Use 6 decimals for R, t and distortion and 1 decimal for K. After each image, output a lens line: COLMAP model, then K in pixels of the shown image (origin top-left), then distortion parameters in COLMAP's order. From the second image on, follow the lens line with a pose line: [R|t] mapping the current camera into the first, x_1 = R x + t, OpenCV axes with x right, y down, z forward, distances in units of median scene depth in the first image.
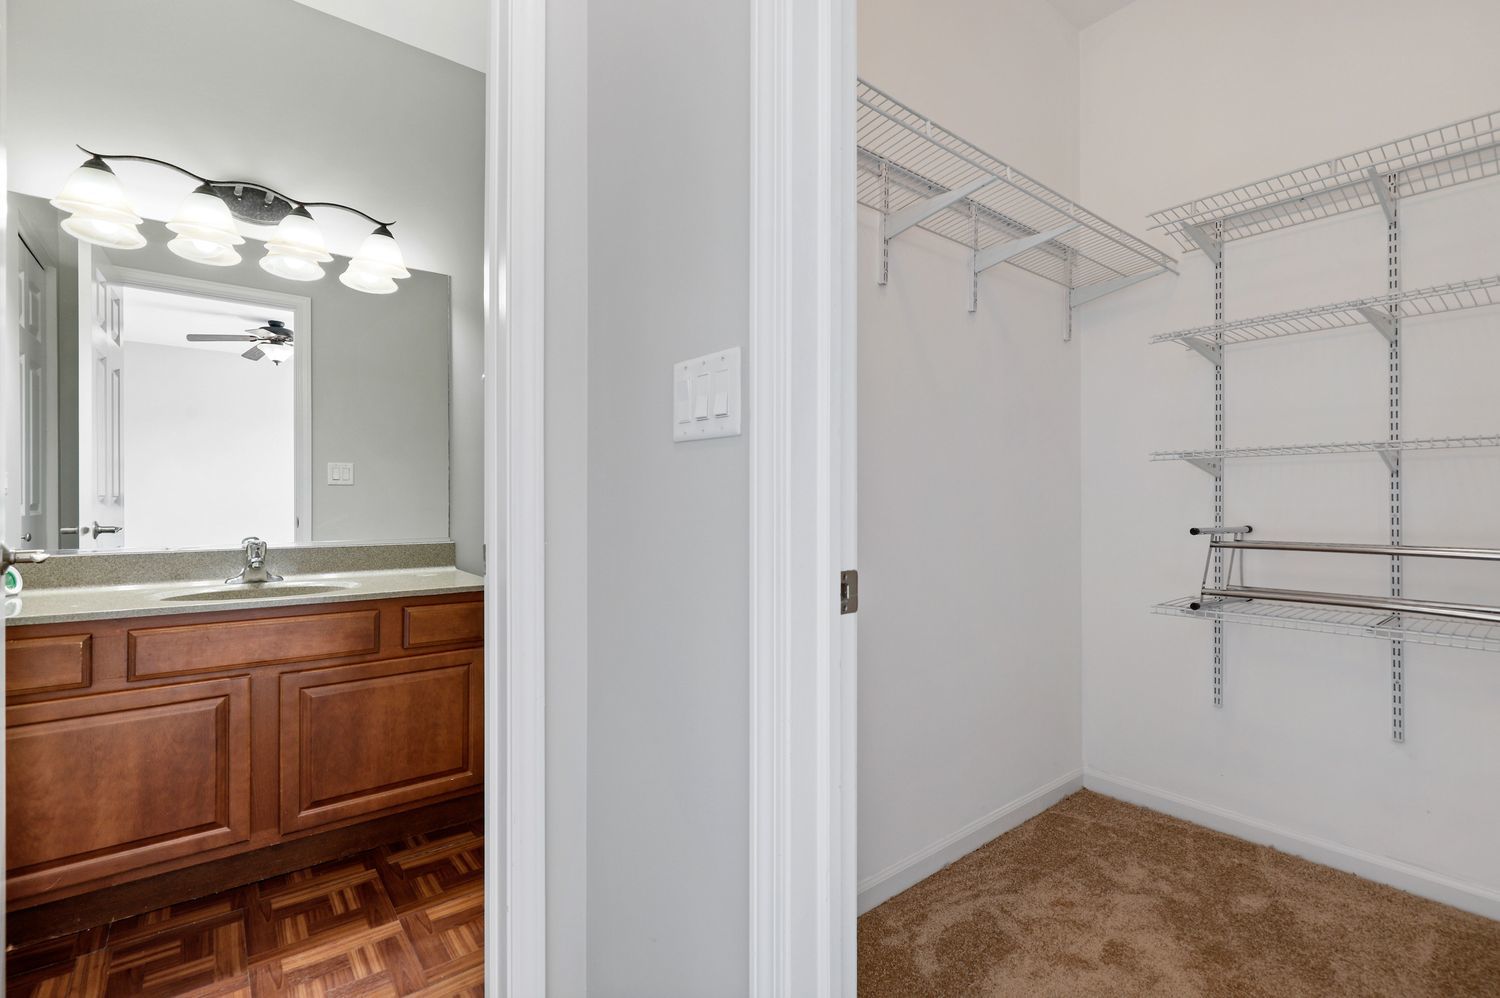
lens RADIAL K [[688.3, 0, 764.0], [0, 688.3, 502.4], [0, 0, 1]] dist [0.001127, 0.000562]
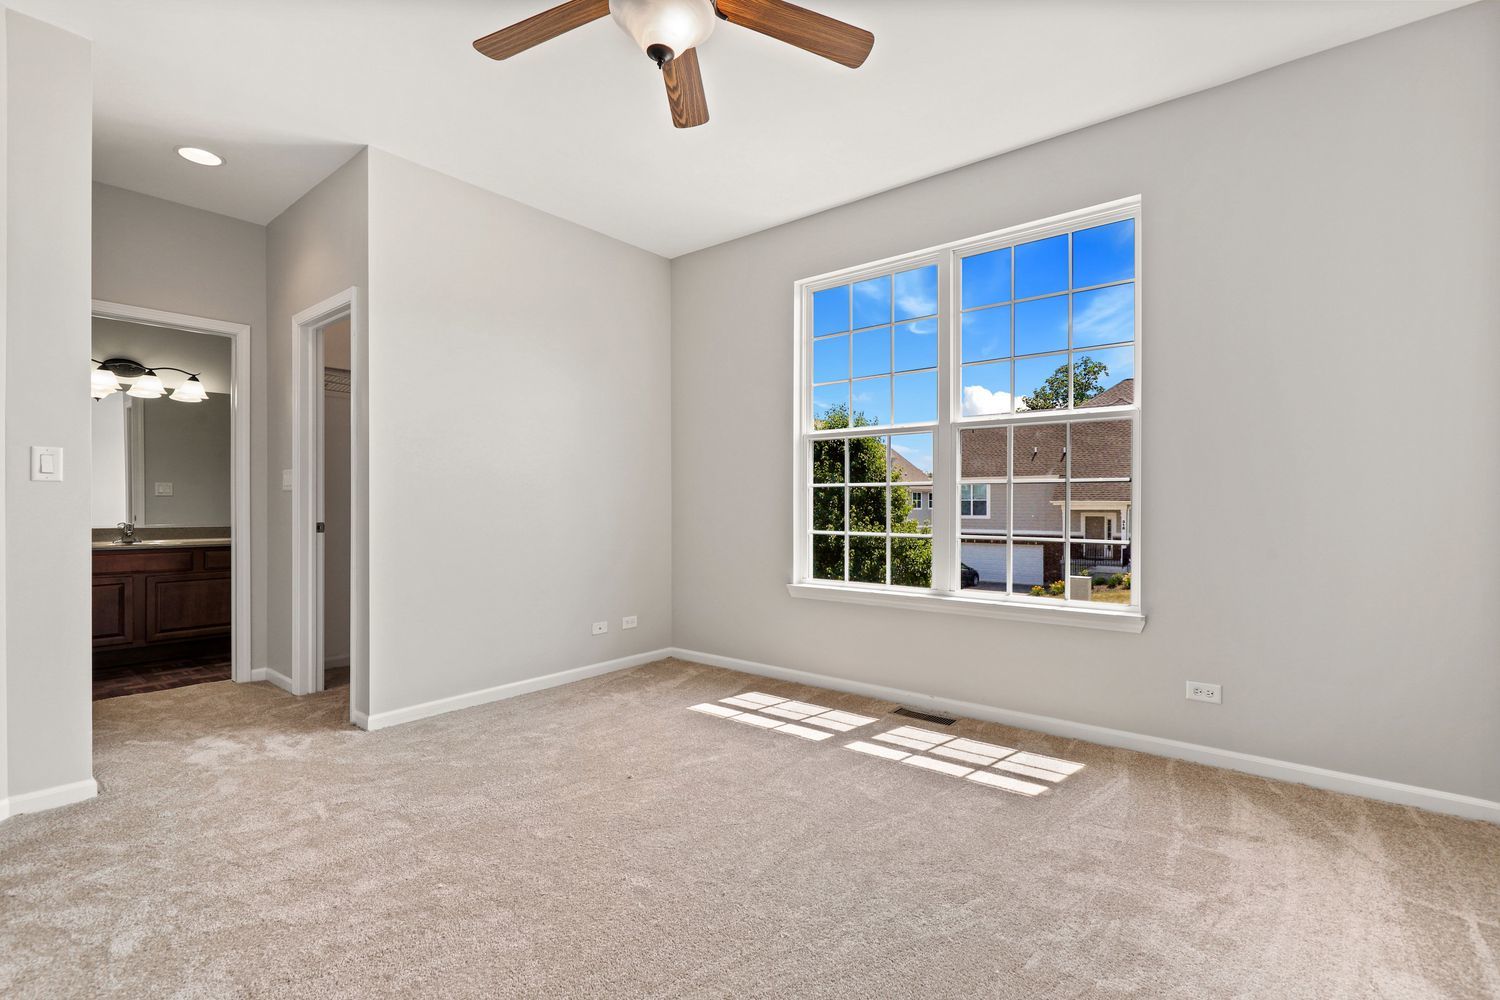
lens RADIAL K [[688.3, 0, 764.0], [0, 688.3, 503.4], [0, 0, 1]] dist [0.001127, 0.000562]
pose [[0.981421, -0.001304, 0.191861, 0.921970], [0.001474, 0.999999, -0.000745, -0.005966], [-0.191859, 0.001014, 0.981422, -1.714300]]
